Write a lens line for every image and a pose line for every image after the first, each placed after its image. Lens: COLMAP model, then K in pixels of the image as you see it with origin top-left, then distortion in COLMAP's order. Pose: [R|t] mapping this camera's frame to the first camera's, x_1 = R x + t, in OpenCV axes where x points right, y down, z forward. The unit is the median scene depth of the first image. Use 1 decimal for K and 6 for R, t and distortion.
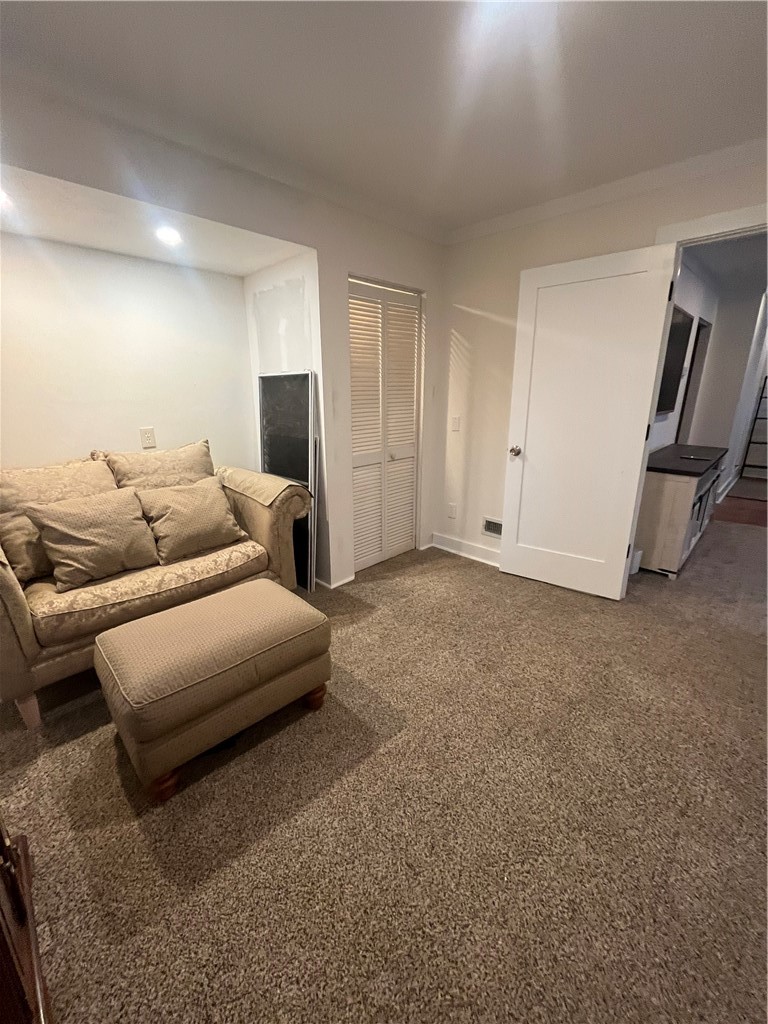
lens RADIAL K [[418.7, 0, 380.3], [0, 418.7, 516.9], [0, 0, 1]] dist [-0.000262, -0.000252]
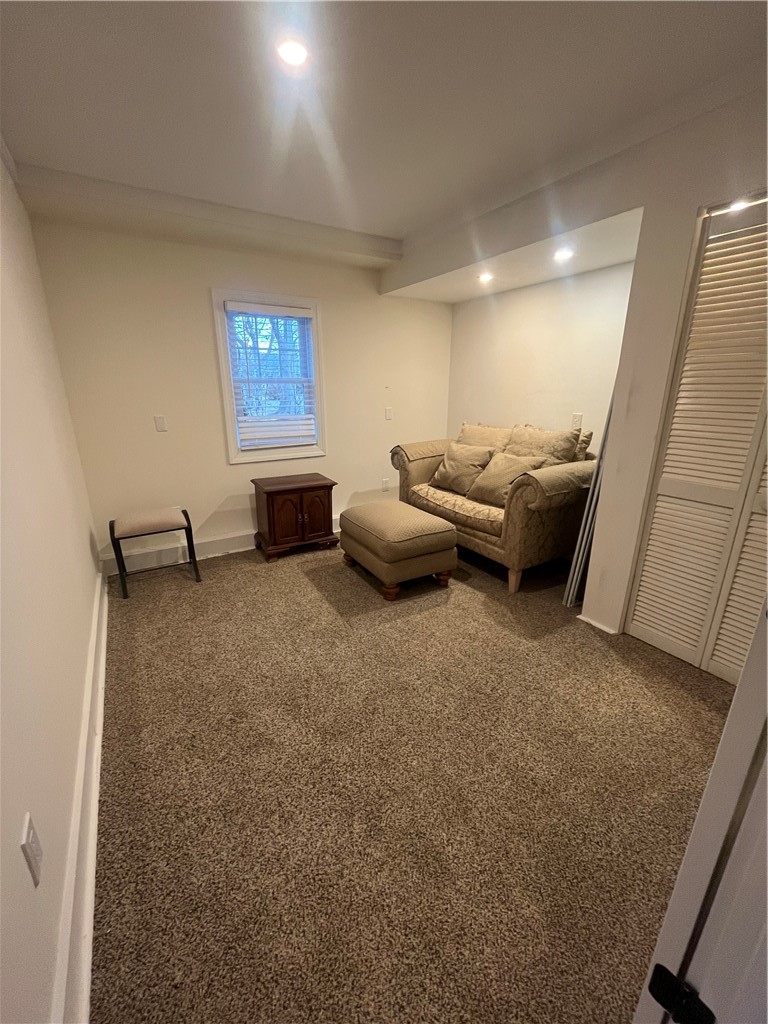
lens RADIAL K [[418.7, 0, 380.3], [0, 418.7, 516.9], [0, 0, 1]] dist [-0.000262, -0.000252]
pose [[-0.238125, 0.298553, -0.924209, 0.971345], [-0.281763, 0.889423, 0.359913, -0.279761], [0.929465, 0.346112, -0.127673, 0.918760]]
